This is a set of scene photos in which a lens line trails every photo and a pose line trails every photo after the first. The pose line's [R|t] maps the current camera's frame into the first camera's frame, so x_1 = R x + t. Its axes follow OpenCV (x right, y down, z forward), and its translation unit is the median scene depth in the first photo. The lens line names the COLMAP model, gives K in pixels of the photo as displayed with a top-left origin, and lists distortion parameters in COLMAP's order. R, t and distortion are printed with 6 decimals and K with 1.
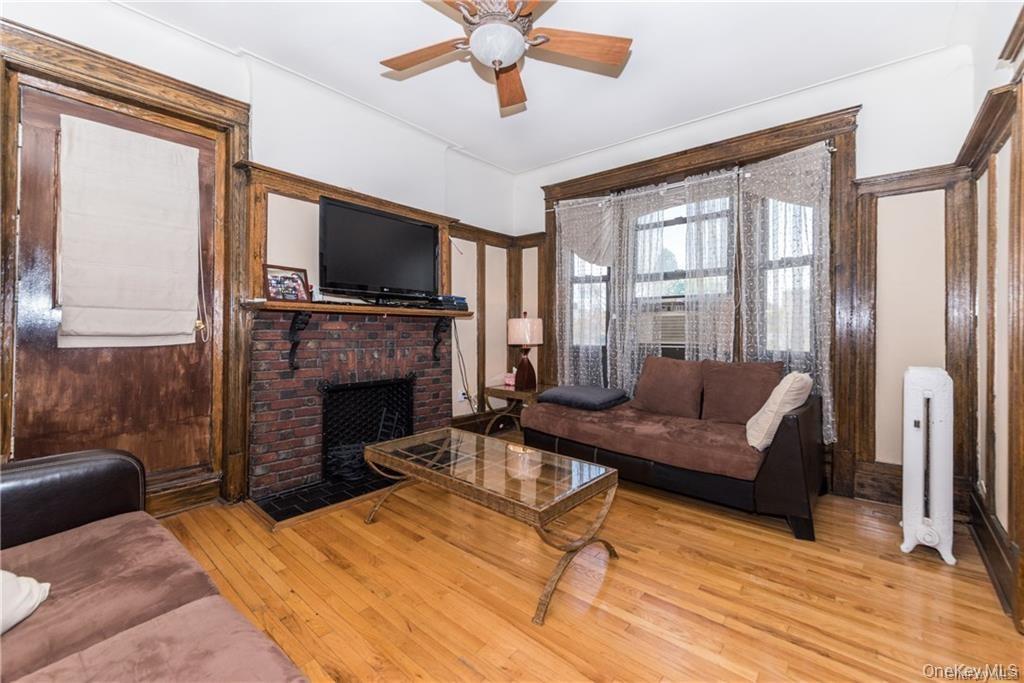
lens RADIAL K [[421.6, 0, 531.3], [0, 421.6, 324.5], [0, 0, 1]] dist [0.000477, -0.000210]
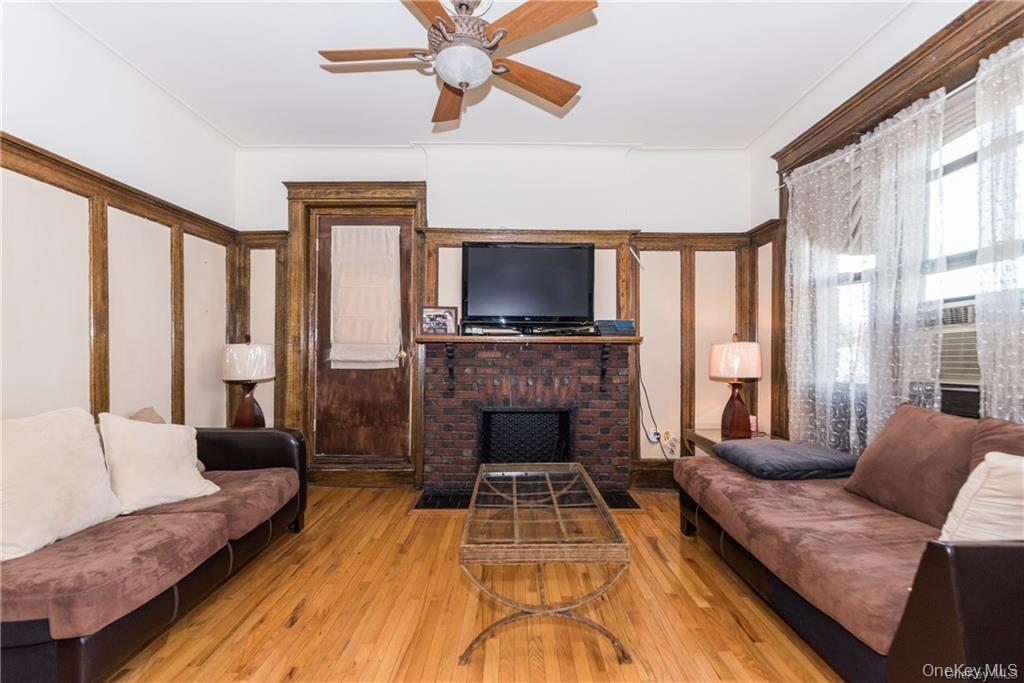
lens RADIAL K [[475.1, 0, 525.1], [0, 475.1, 358.1], [0, 0, 1]] dist [-0.004301, -0.001971]
pose [[0.655301, 0.001548, -0.755366, 0.580708], [0.008376, 0.999922, 0.009316, 0.002224], [0.755321, -0.012431, 0.655237, 0.263563]]
